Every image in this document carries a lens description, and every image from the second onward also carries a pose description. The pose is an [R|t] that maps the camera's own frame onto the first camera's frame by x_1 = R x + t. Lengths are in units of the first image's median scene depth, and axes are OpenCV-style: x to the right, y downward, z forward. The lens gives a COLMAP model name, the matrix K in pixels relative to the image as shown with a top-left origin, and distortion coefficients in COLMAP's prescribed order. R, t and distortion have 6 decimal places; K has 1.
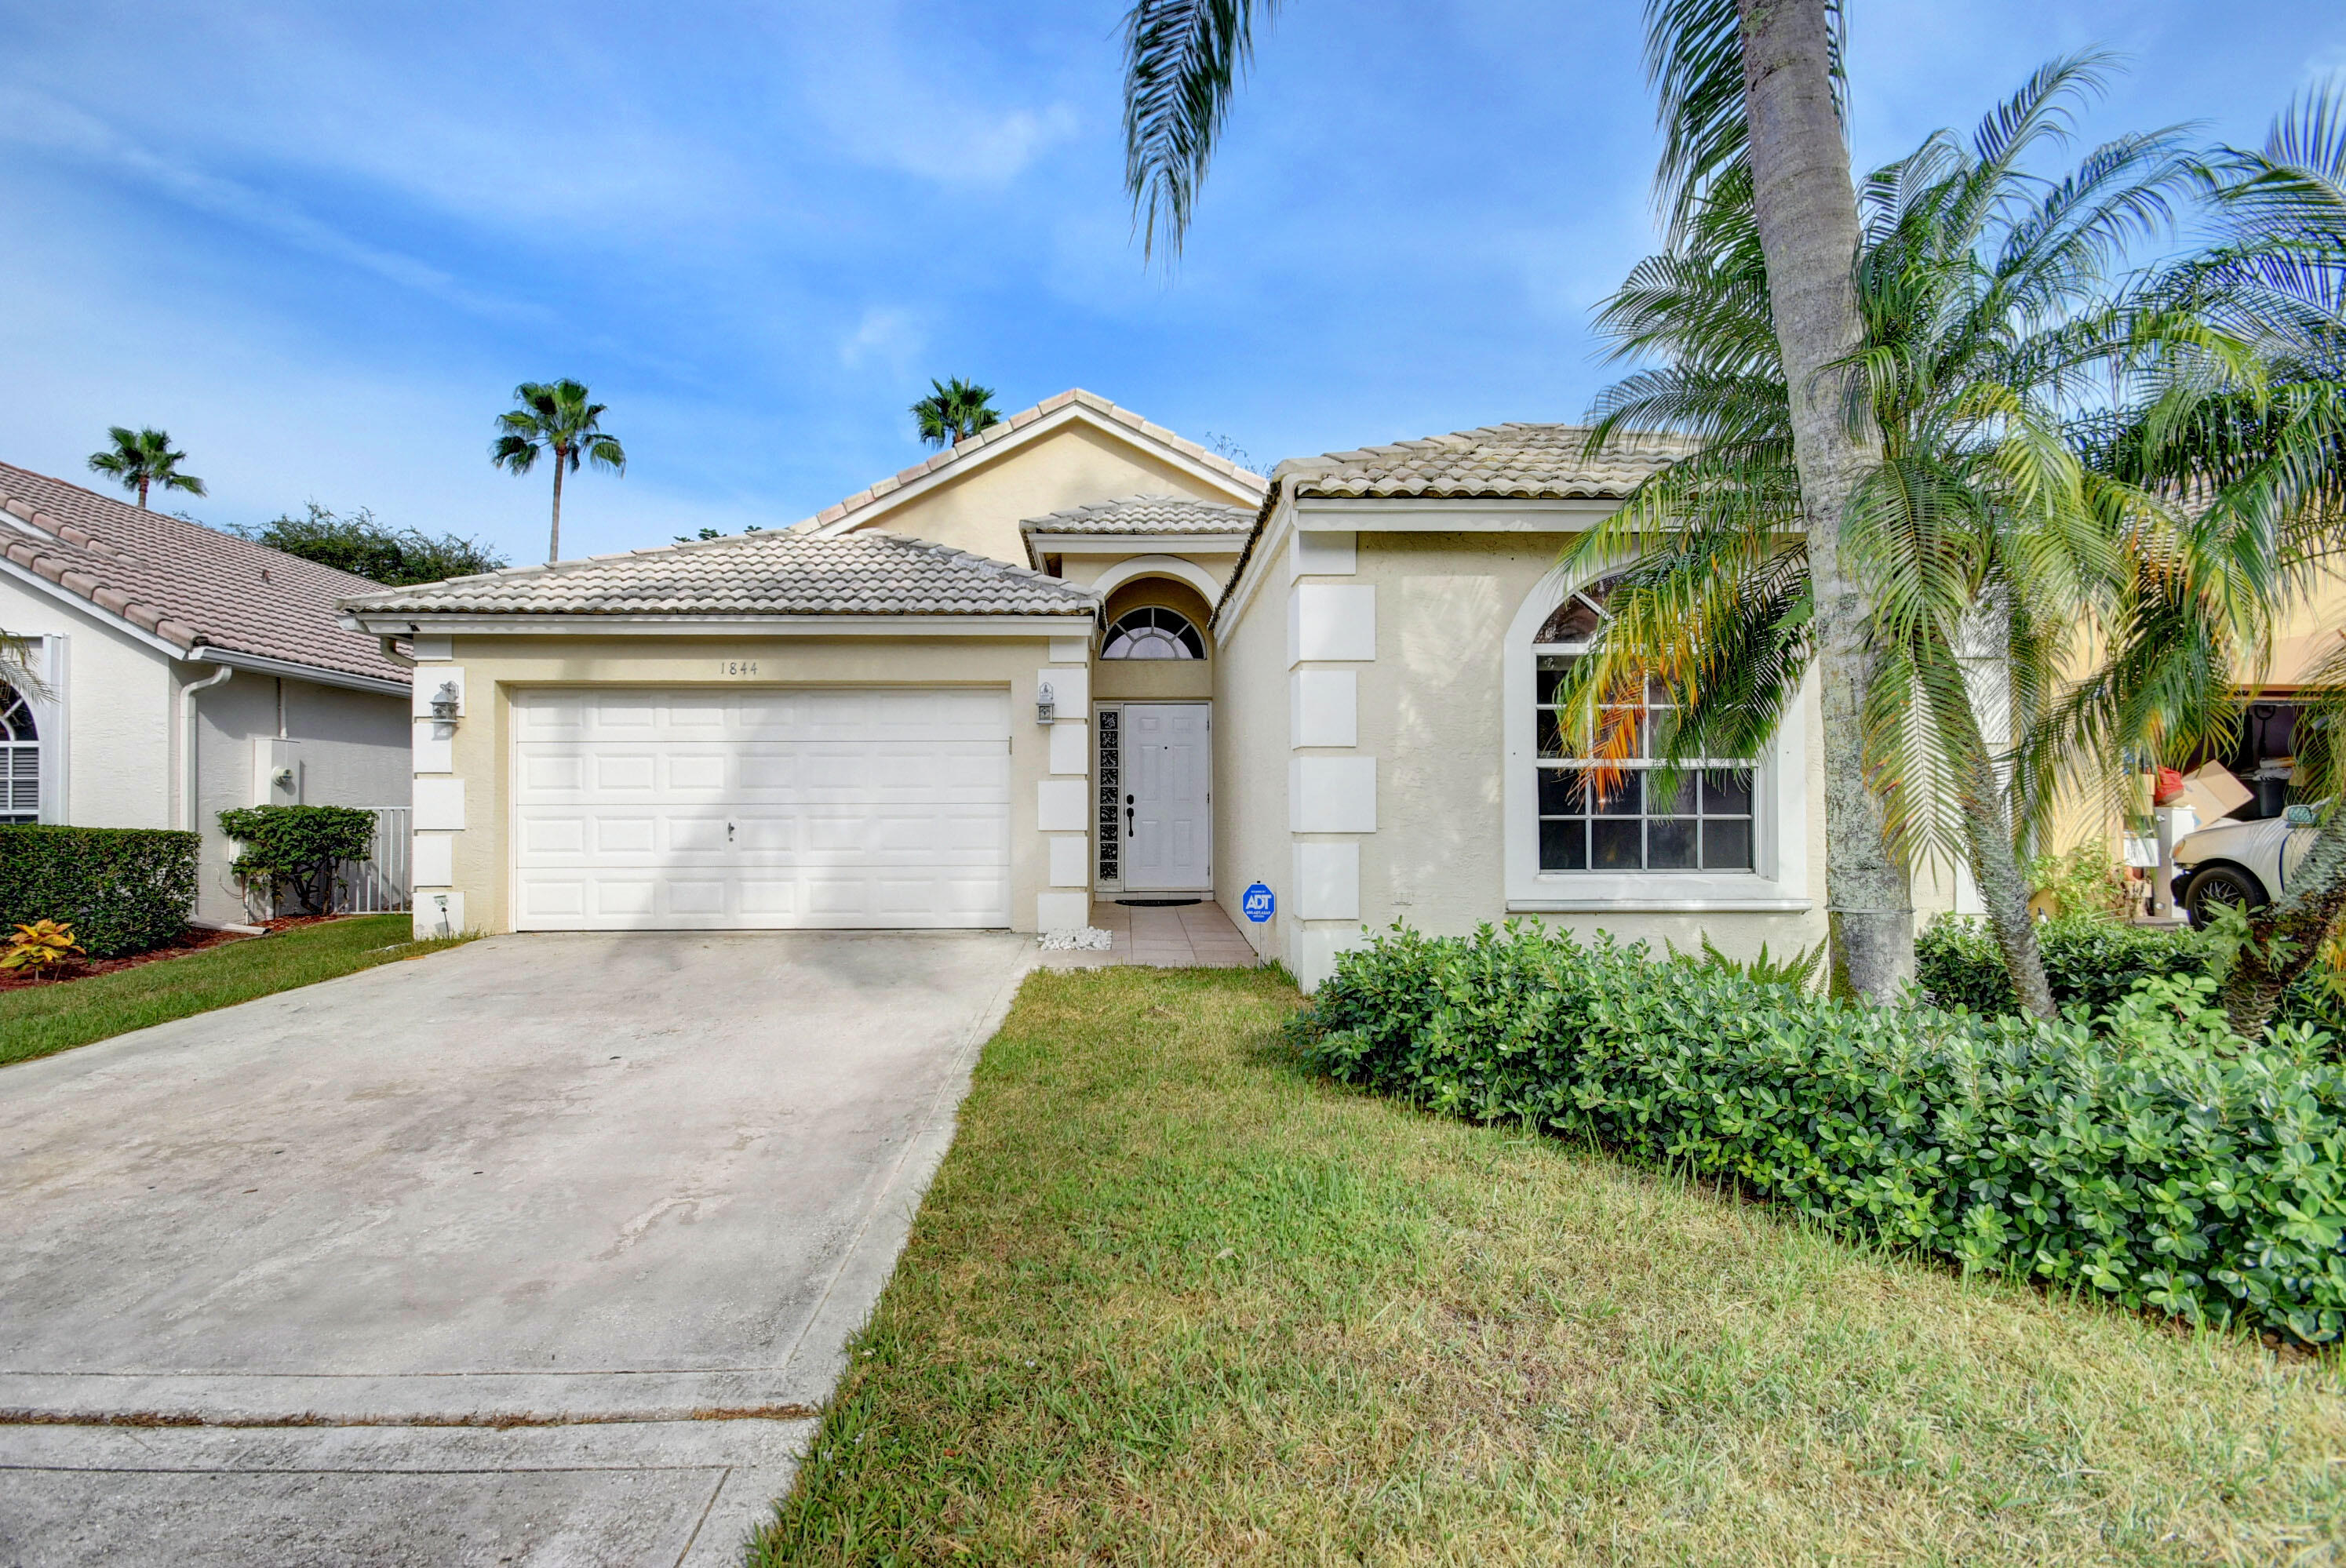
lens RADIAL K [[1044.9, 0, 1151.4], [0, 1044.9, 800.3], [0, 0, 1]] dist [-0.008300, -0.000686]
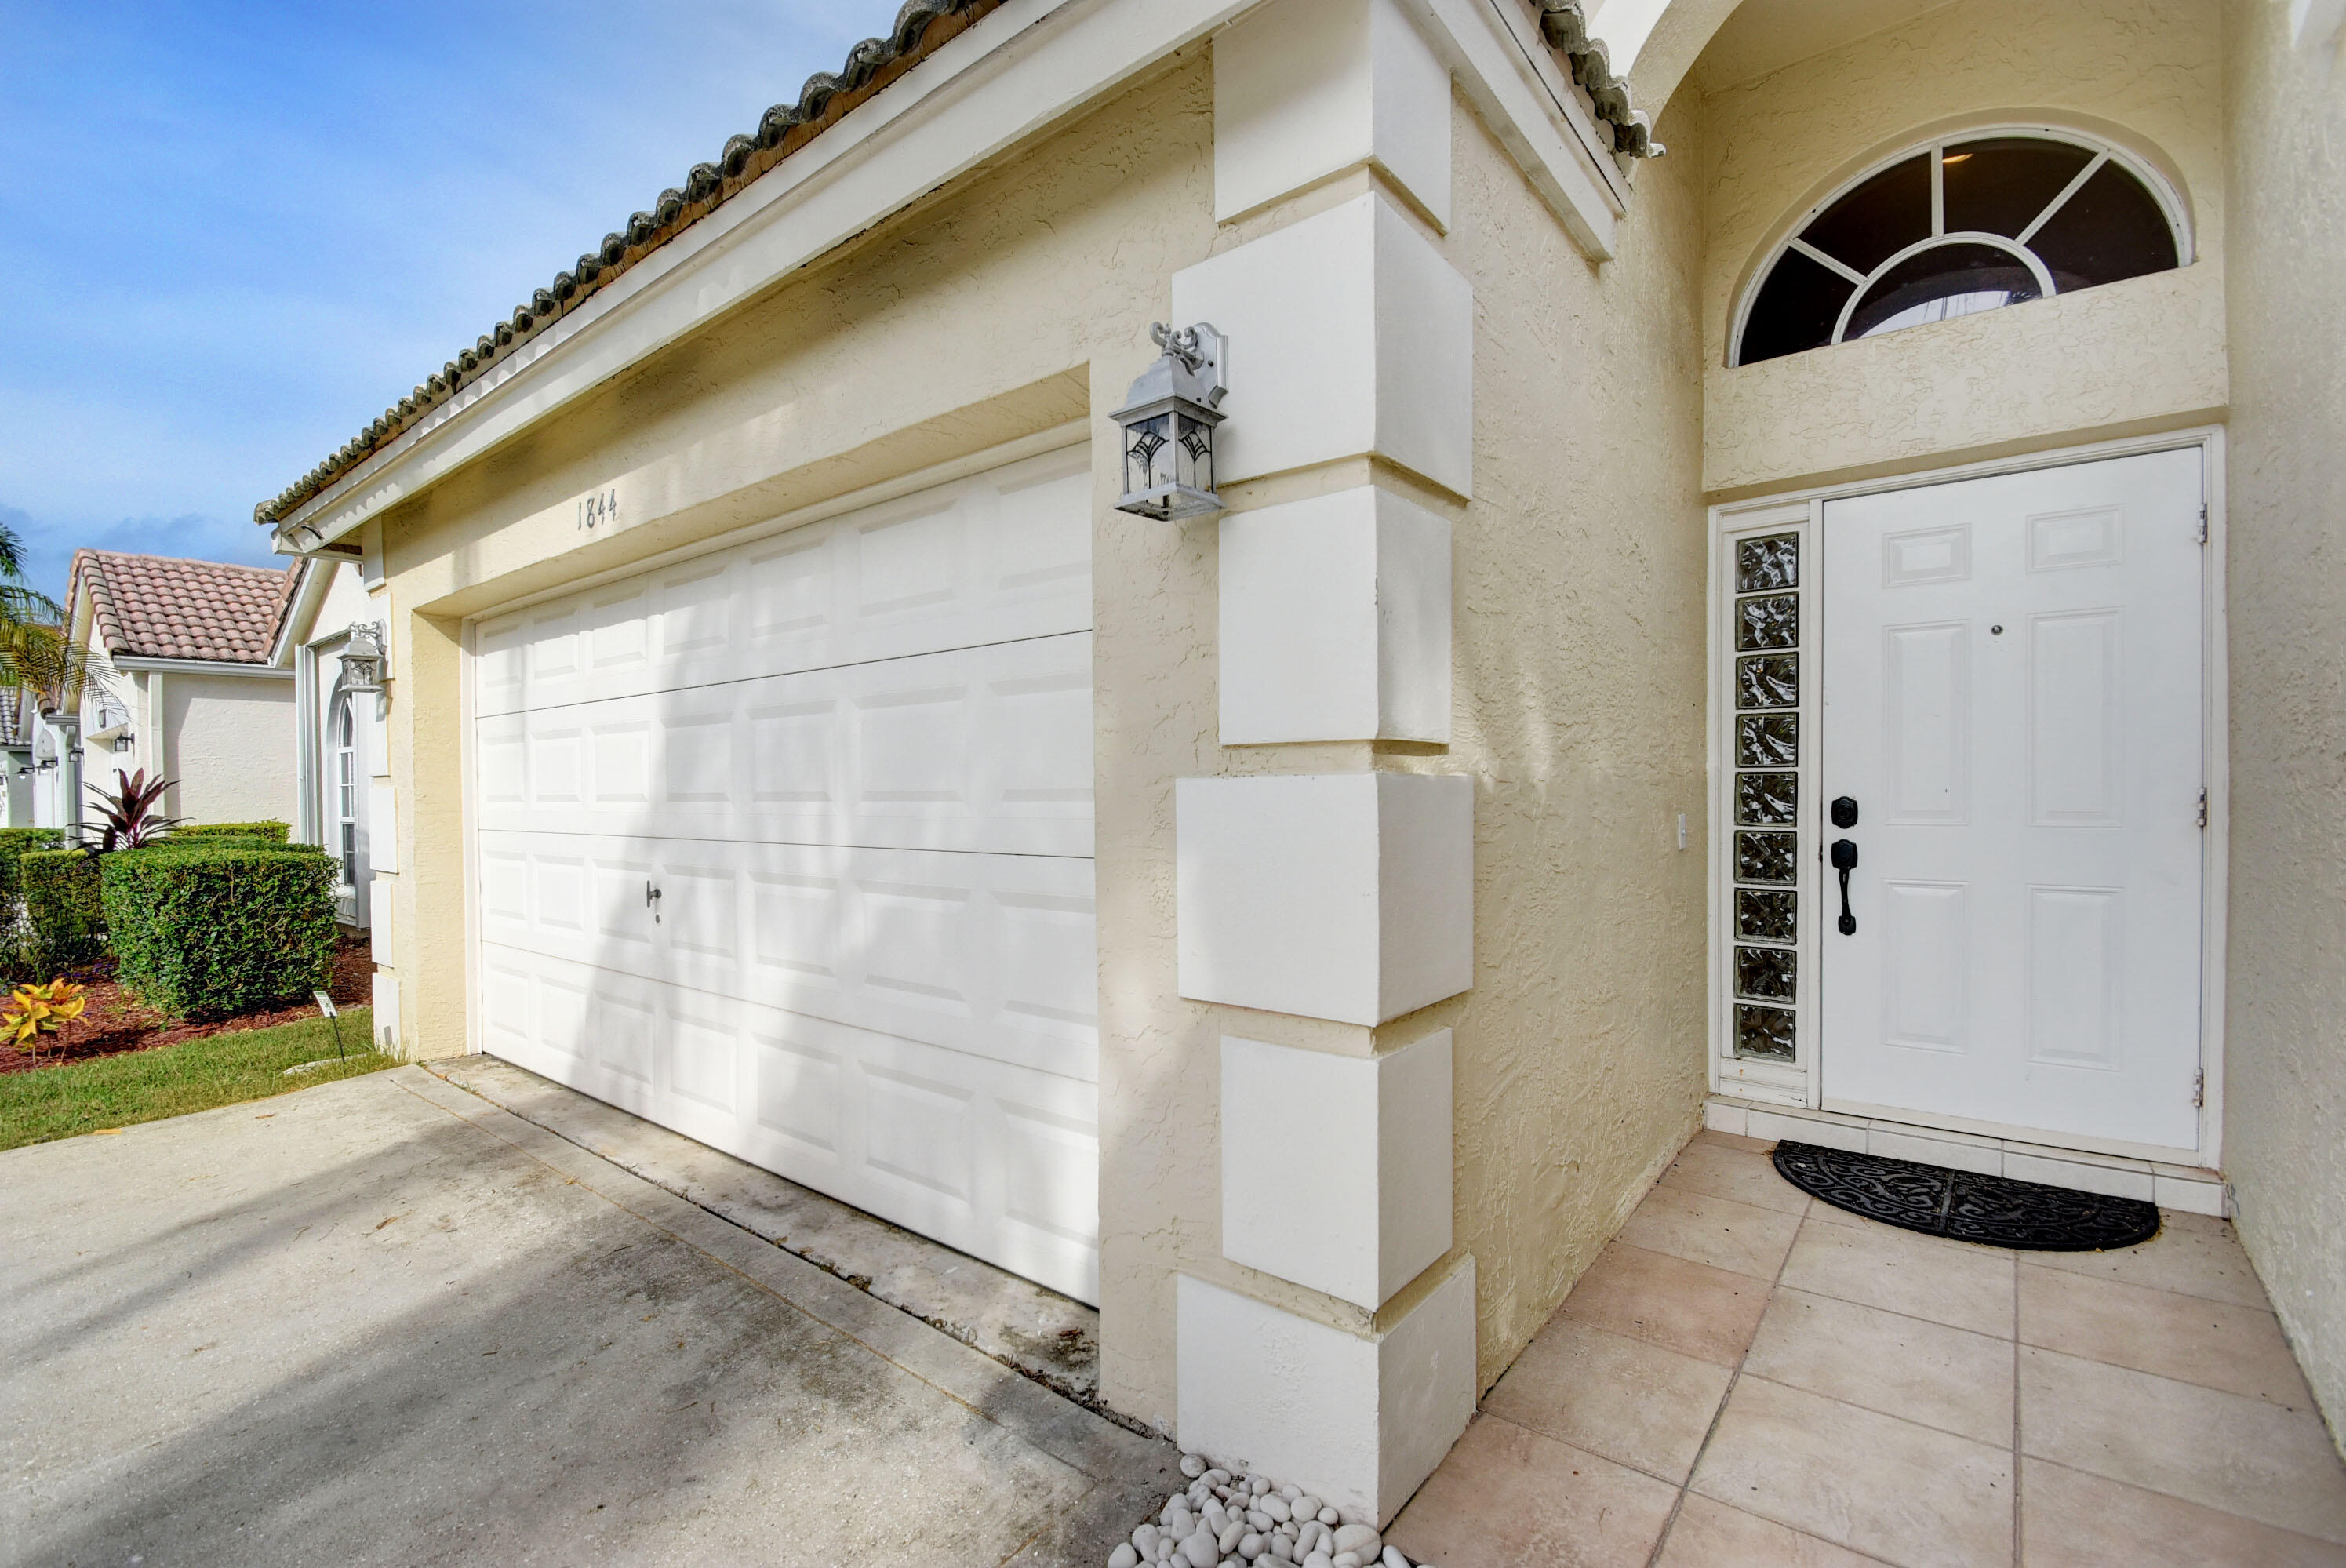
lens RADIAL K [[1045.1, 0, 1165.6], [0, 1045.1, 798.2], [0, 0, 1]] dist [-0.008300, -0.000686]
pose [[0.755405, 0.001019, -0.655257, 0.037345], [0.016391, 0.999656, 0.020451, -0.017924], [0.655053, -0.026189, 0.755129, 0.821442]]
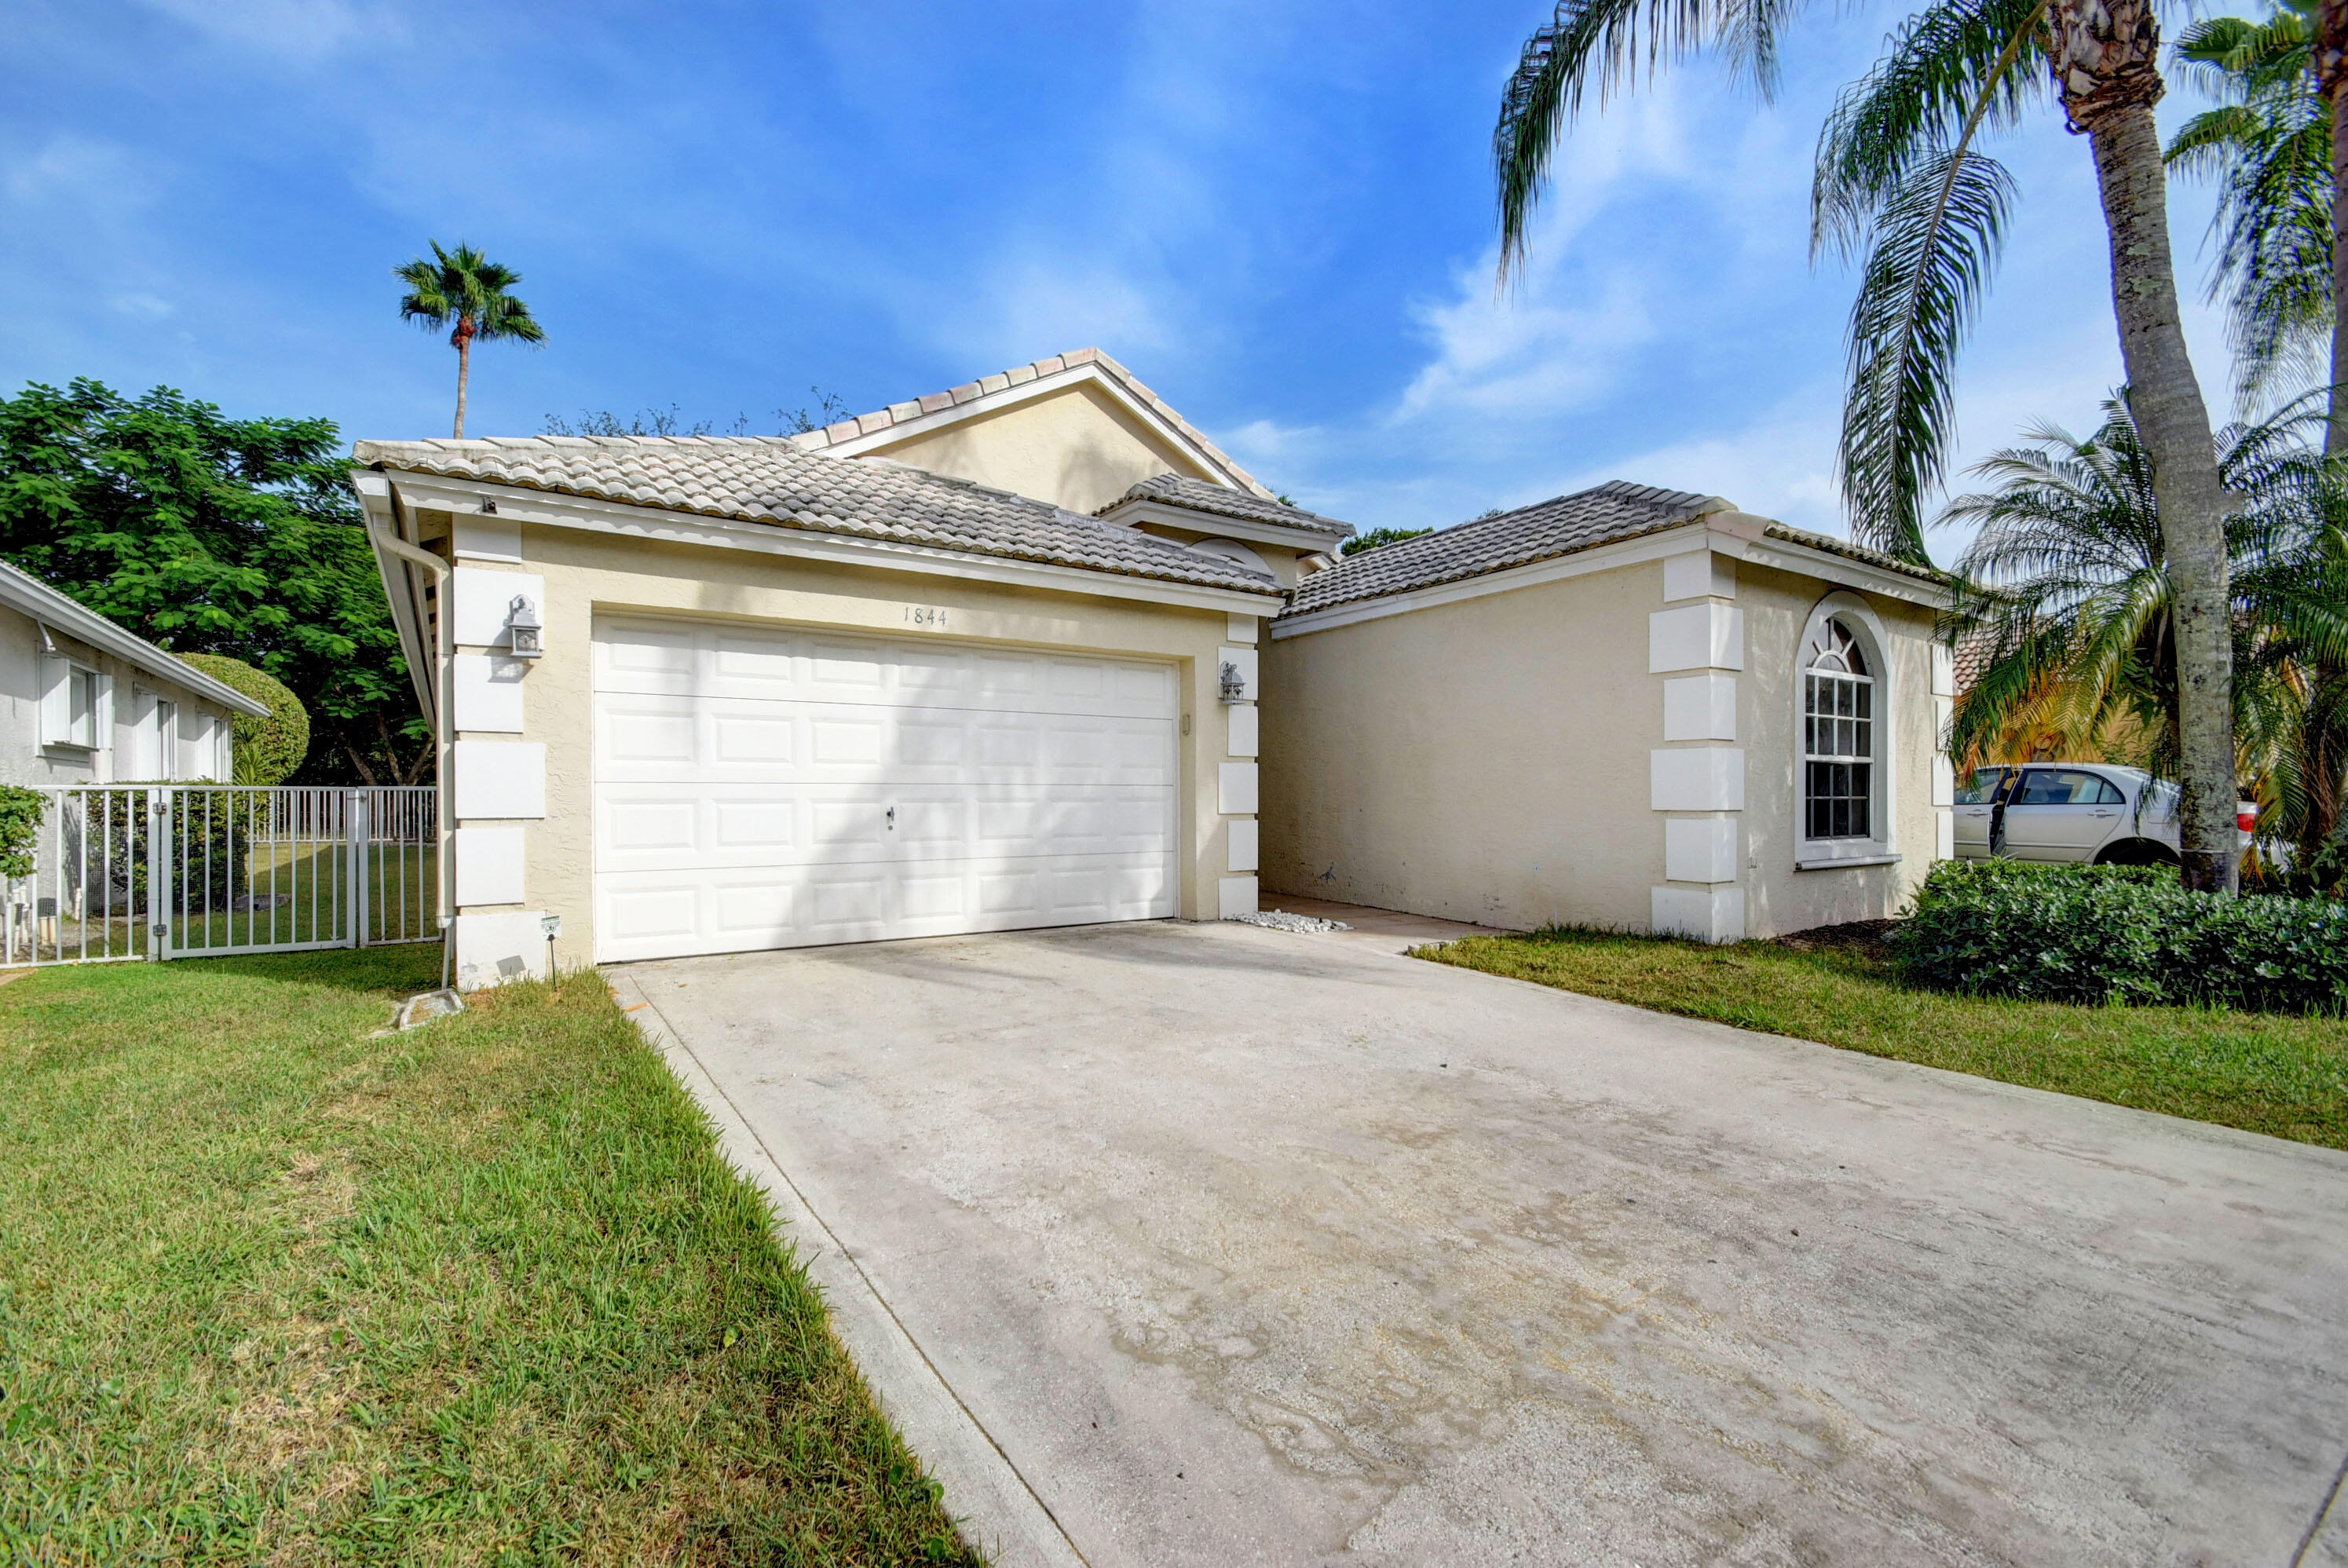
lens RADIAL K [[1045.9, 0, 1165.7], [0, 1045.9, 790.6], [0, 0, 1]] dist [-0.008300, -0.000686]
pose [[0.842028, 0.004557, 0.539414, -0.667310], [-0.006107, 0.999981, 0.001084, 0.006937], [-0.539399, -0.004207, 0.842040, 0.211919]]
